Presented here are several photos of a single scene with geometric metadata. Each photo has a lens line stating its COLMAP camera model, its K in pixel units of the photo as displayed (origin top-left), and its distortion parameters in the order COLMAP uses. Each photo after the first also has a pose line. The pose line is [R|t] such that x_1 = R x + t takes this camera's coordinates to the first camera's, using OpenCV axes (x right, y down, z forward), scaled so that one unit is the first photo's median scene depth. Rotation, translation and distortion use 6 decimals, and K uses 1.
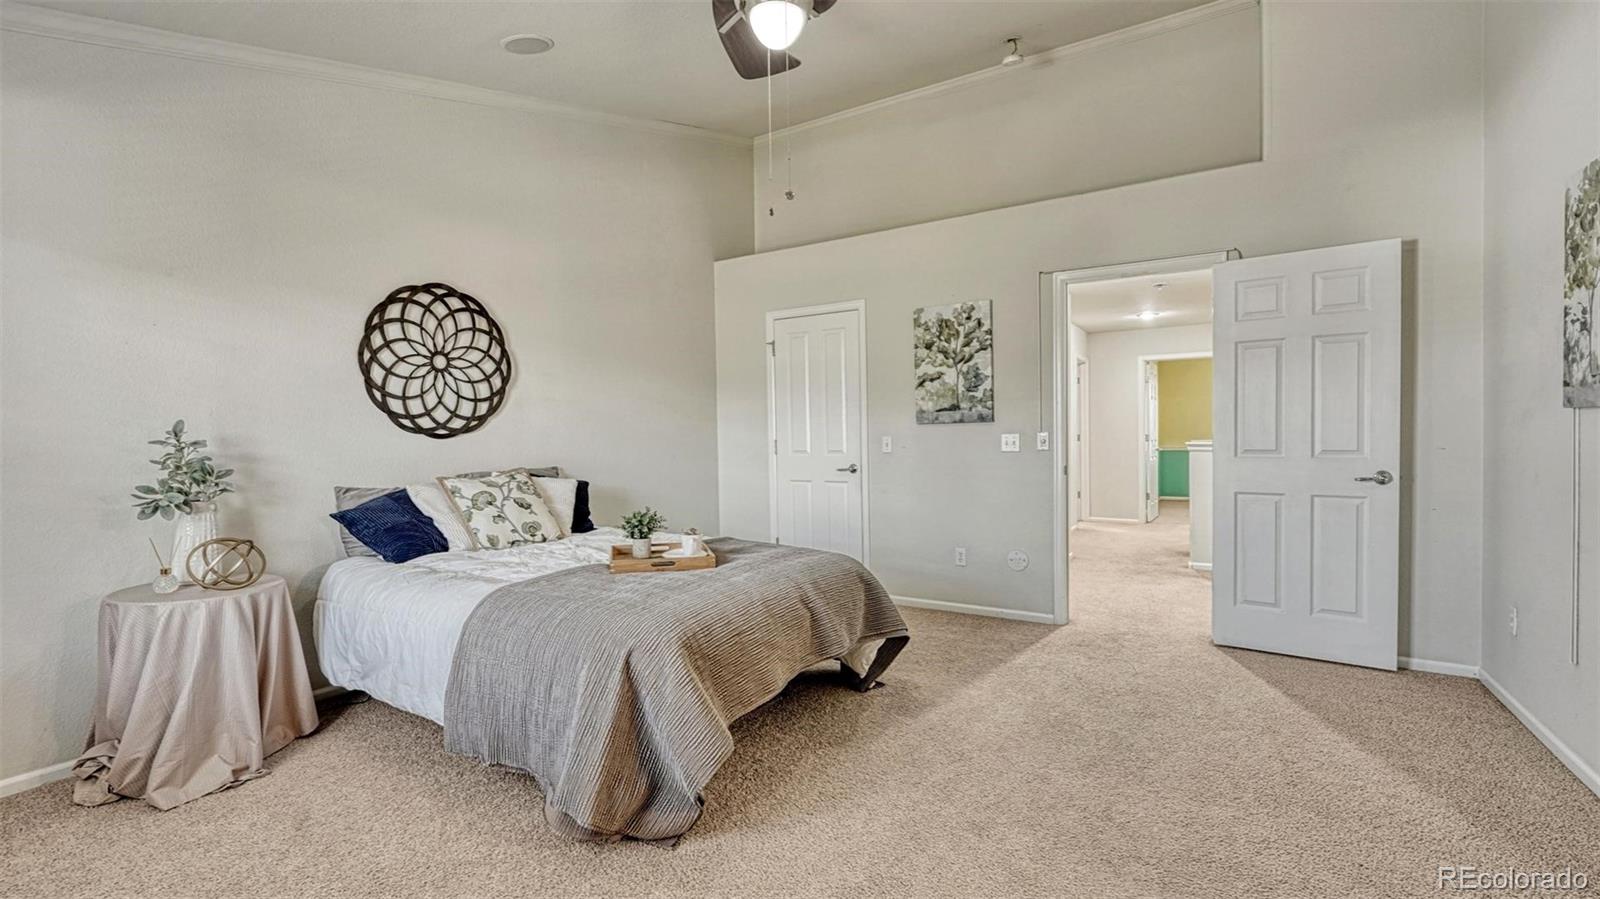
lens RADIAL K [[673.3, 0, 797.5], [0, 673.3, 452.2], [0, 0, 1]] dist [-0.013150, 0.002321]
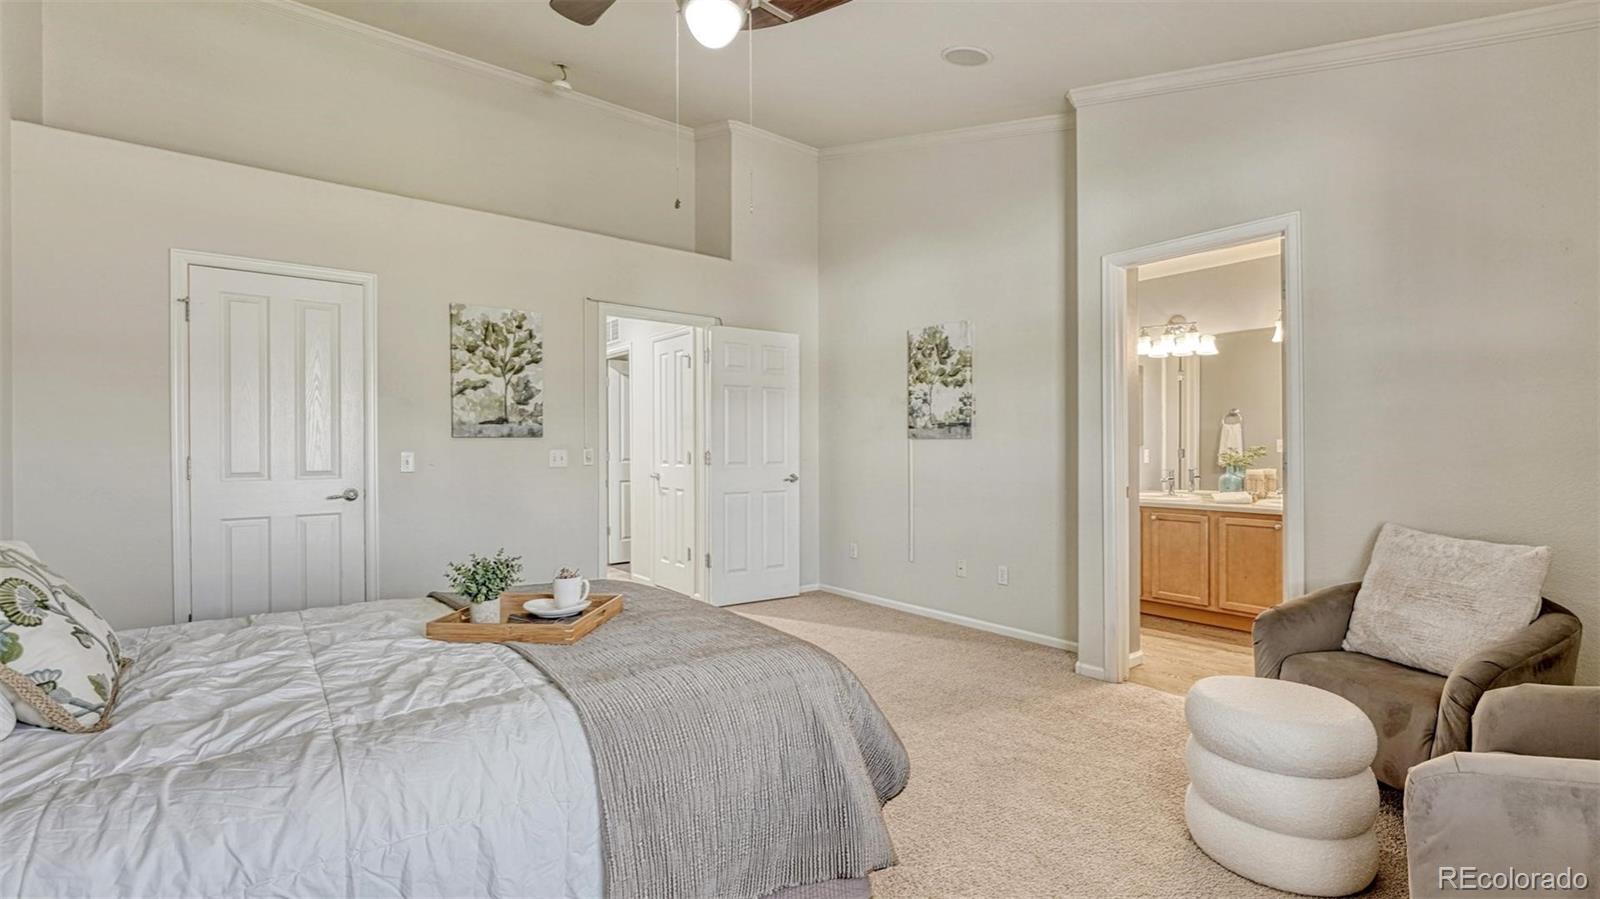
lens RADIAL K [[673.3, 0, 793.9], [0, 673.3, 448.0], [0, 0, 1]] dist [-0.013150, 0.002321]
pose [[0.346530, 0.013267, 0.937945, -0.490371], [0.023733, 0.999456, -0.022906, 0.001256], [-0.937739, 0.030197, 0.346026, 0.313749]]
